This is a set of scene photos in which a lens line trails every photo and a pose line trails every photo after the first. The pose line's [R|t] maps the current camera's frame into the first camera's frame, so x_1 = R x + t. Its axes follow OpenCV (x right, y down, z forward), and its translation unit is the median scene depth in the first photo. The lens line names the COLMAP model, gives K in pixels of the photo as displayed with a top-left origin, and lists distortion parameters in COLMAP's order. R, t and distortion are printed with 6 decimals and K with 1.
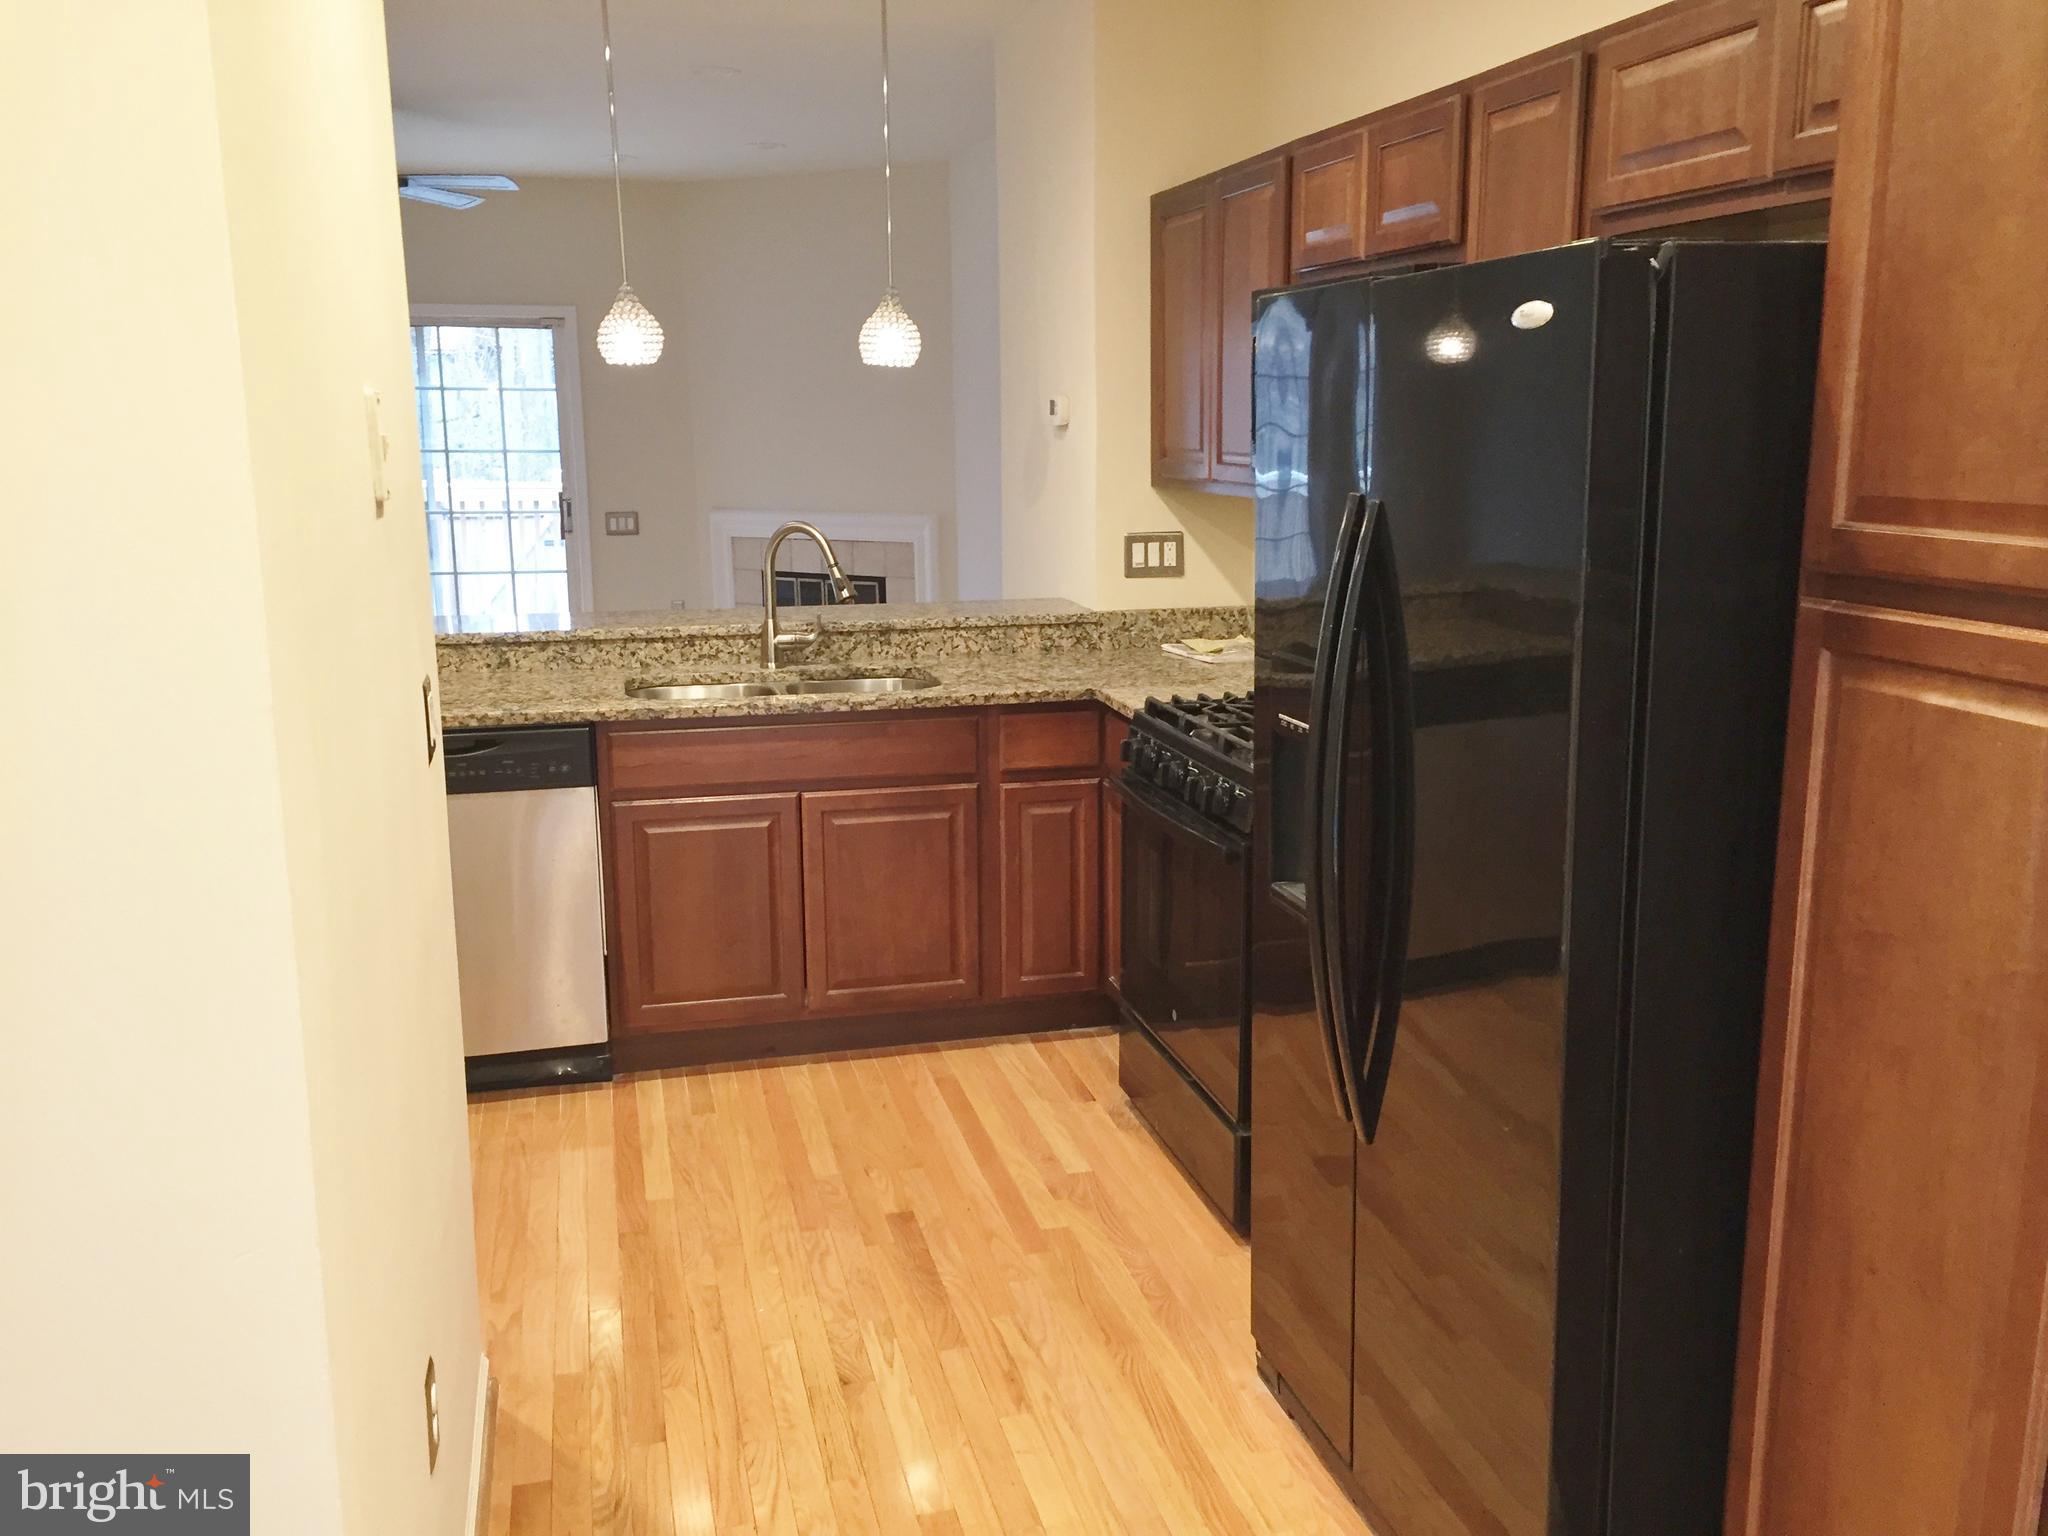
lens RADIAL K [[1749.5, 0, 1029.2], [0, 1749.5, 765.9], [0, 0, 1]] dist [0.069425, -0.075684]
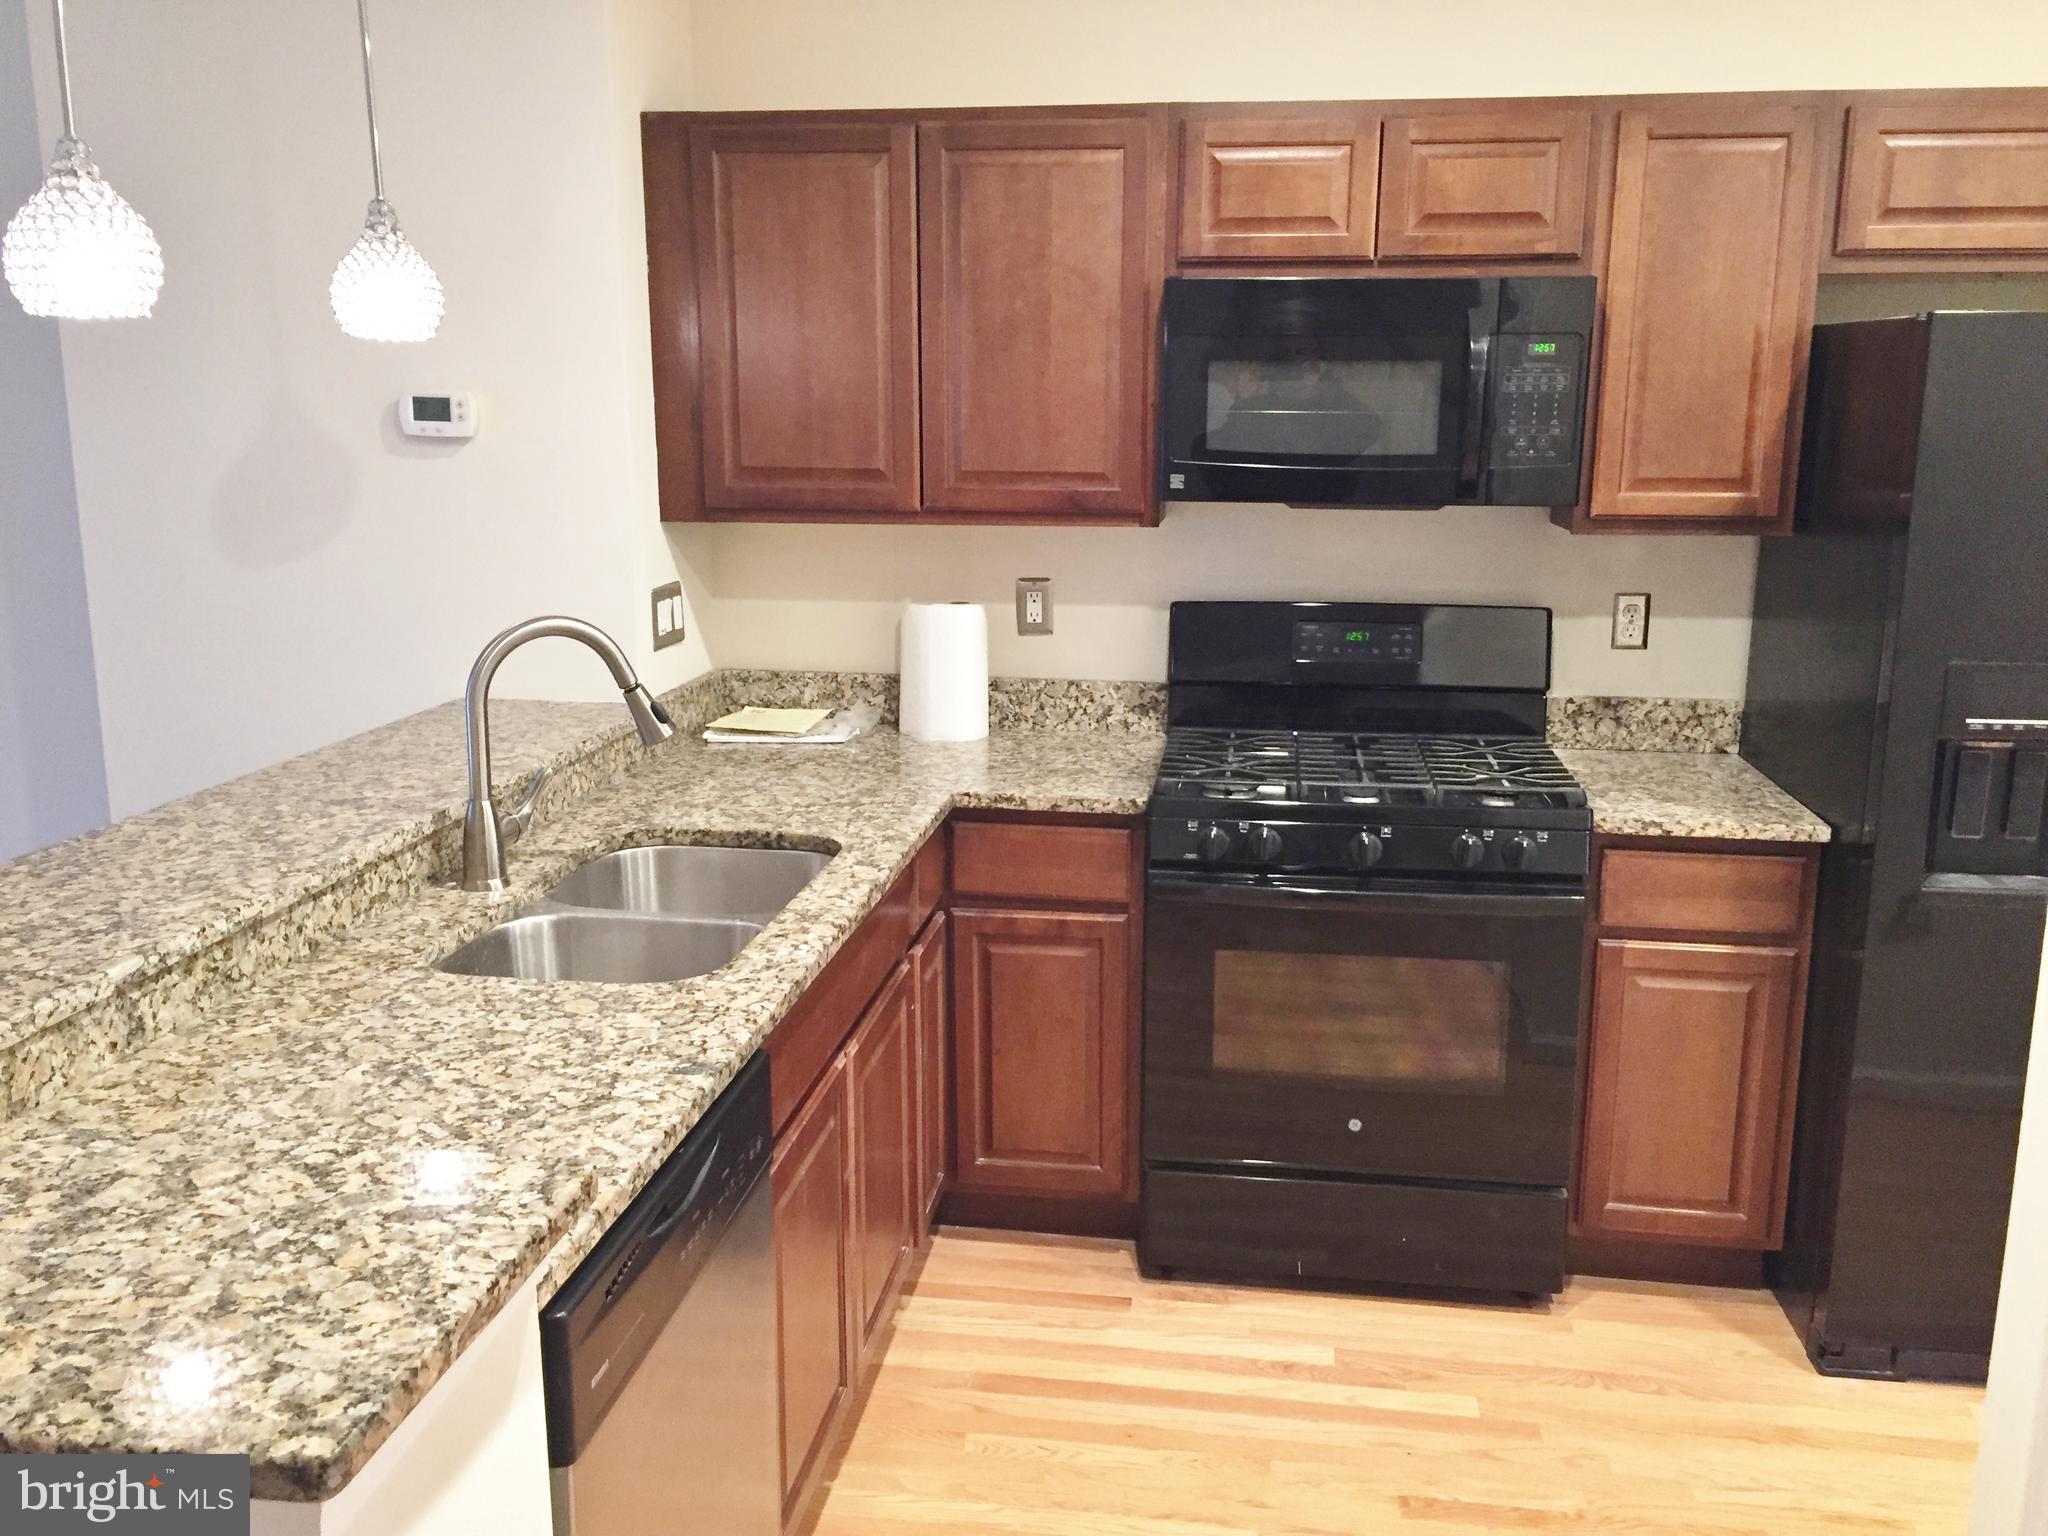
lens RADIAL K [[1749.5, 0, 1030.5], [0, 1749.5, 767.2], [0, 0, 1]] dist [0.069425, -0.075684]
pose [[0.373982, -0.183961, 0.909008, -0.581644], [0.178729, 0.976054, 0.123997, -0.131517], [-0.910052, 0.116093, 0.397905, 0.624994]]
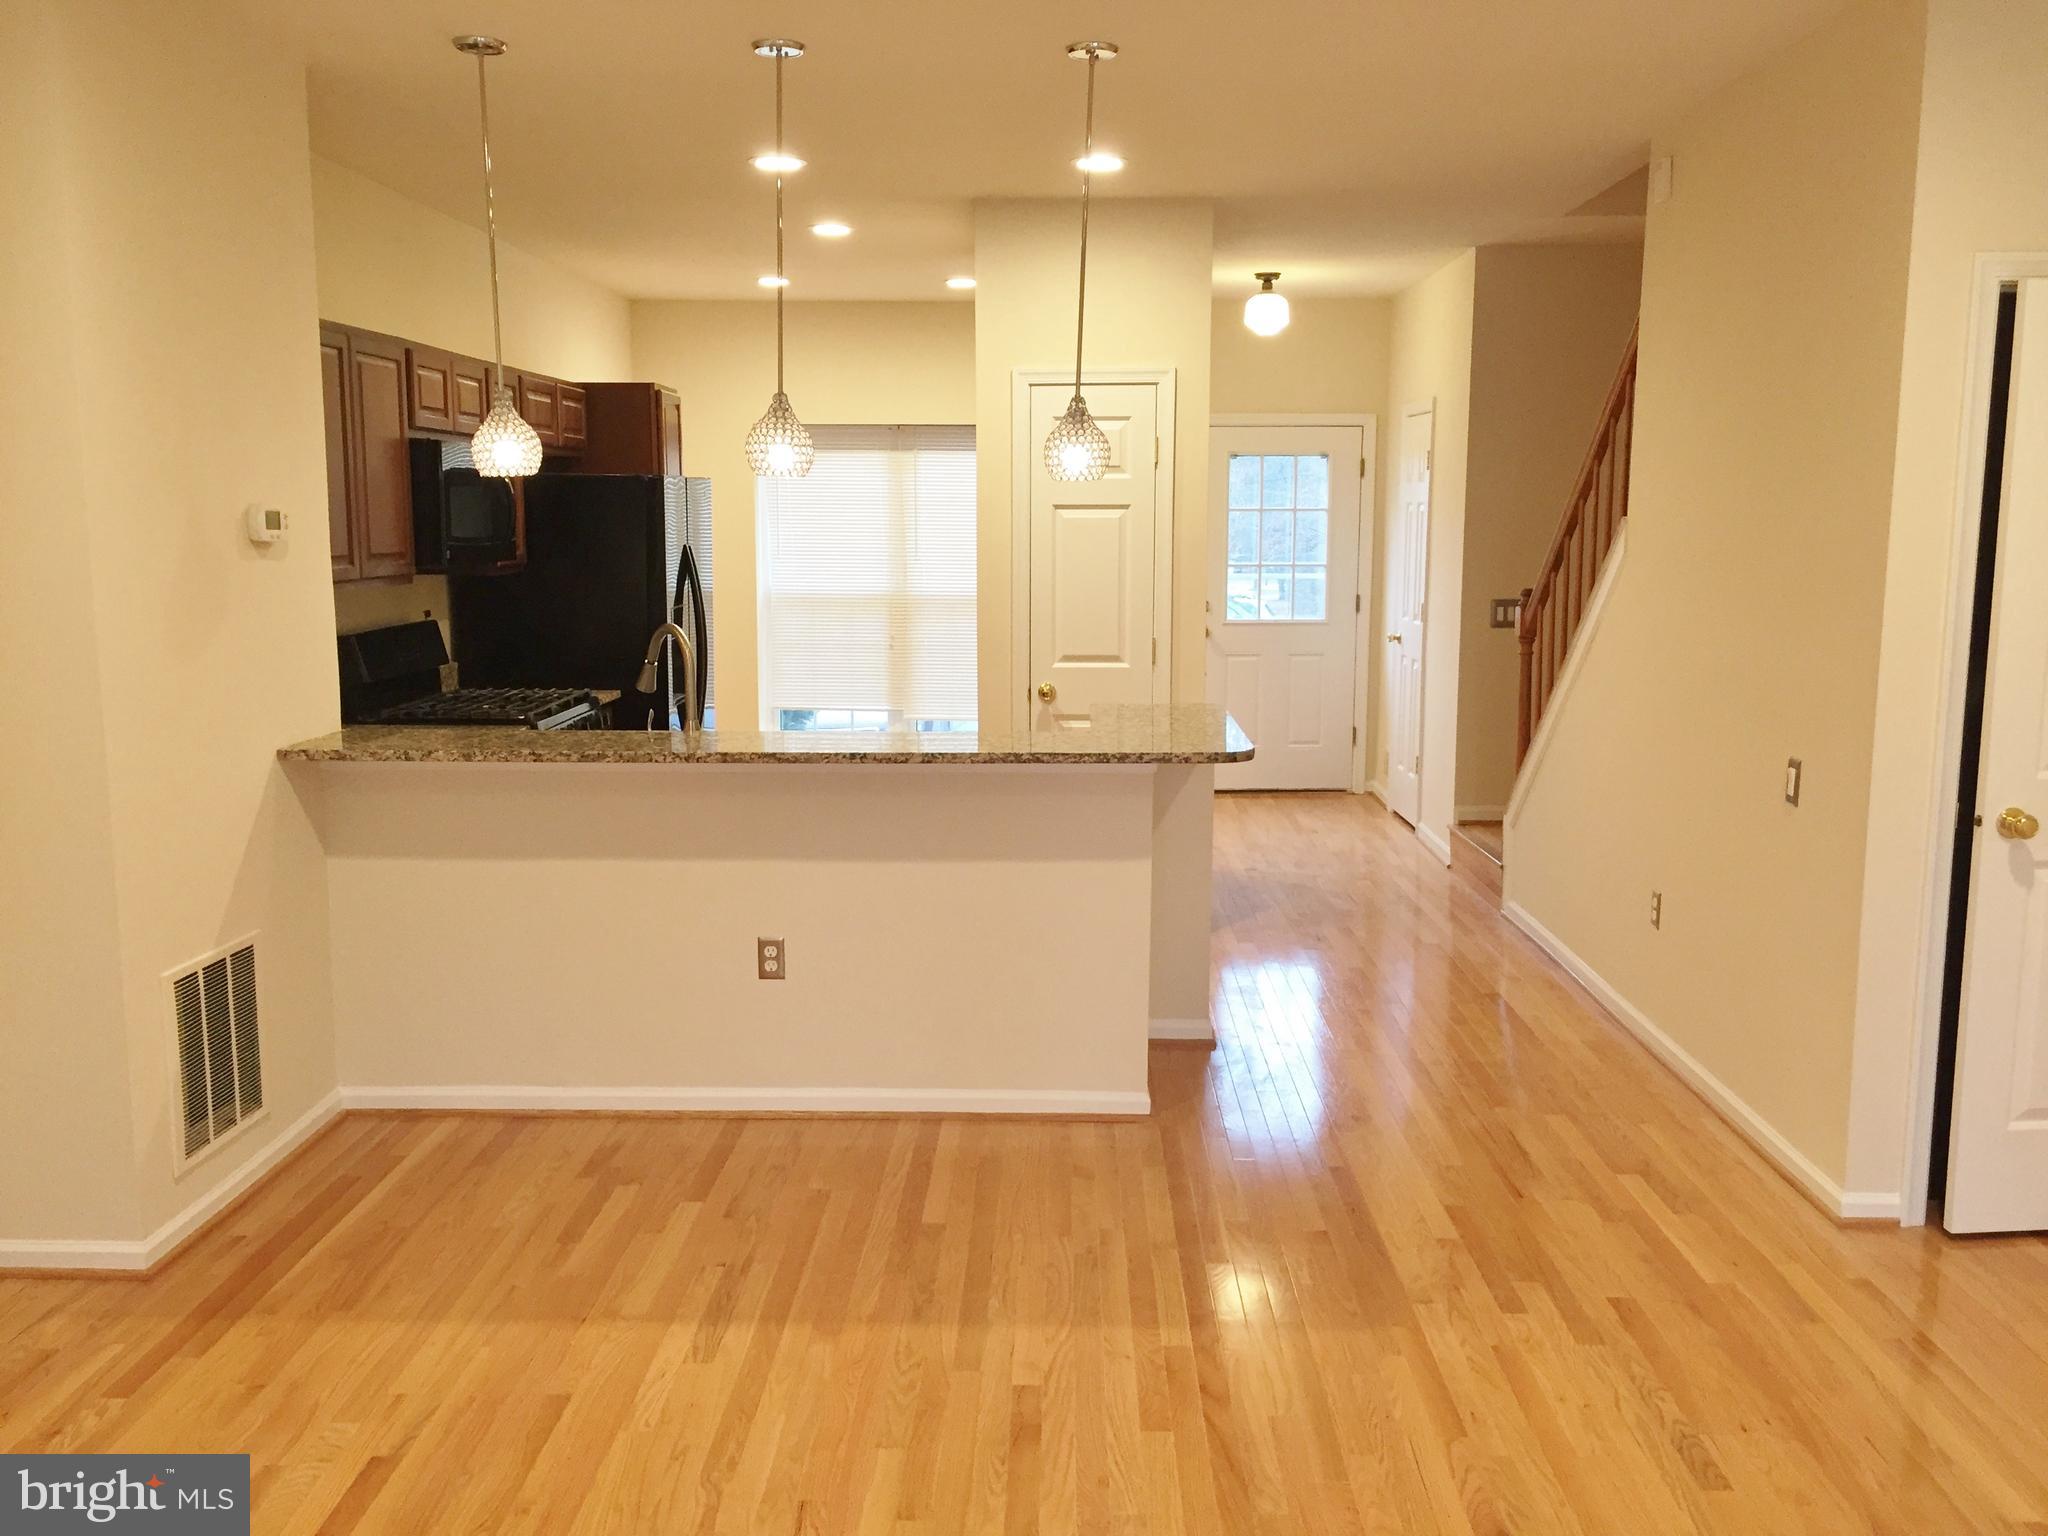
lens RADIAL K [[1749.5, 0, 1031.1], [0, 1749.5, 764.0], [0, 0, 1]] dist [0.069425, -0.075684]
pose [[-0.963906, -0.033067, 0.264183, -0.620280], [0.058661, 0.941498, 0.331875, -0.394746], [-0.259702, 0.335393, -0.905575, 1.905927]]
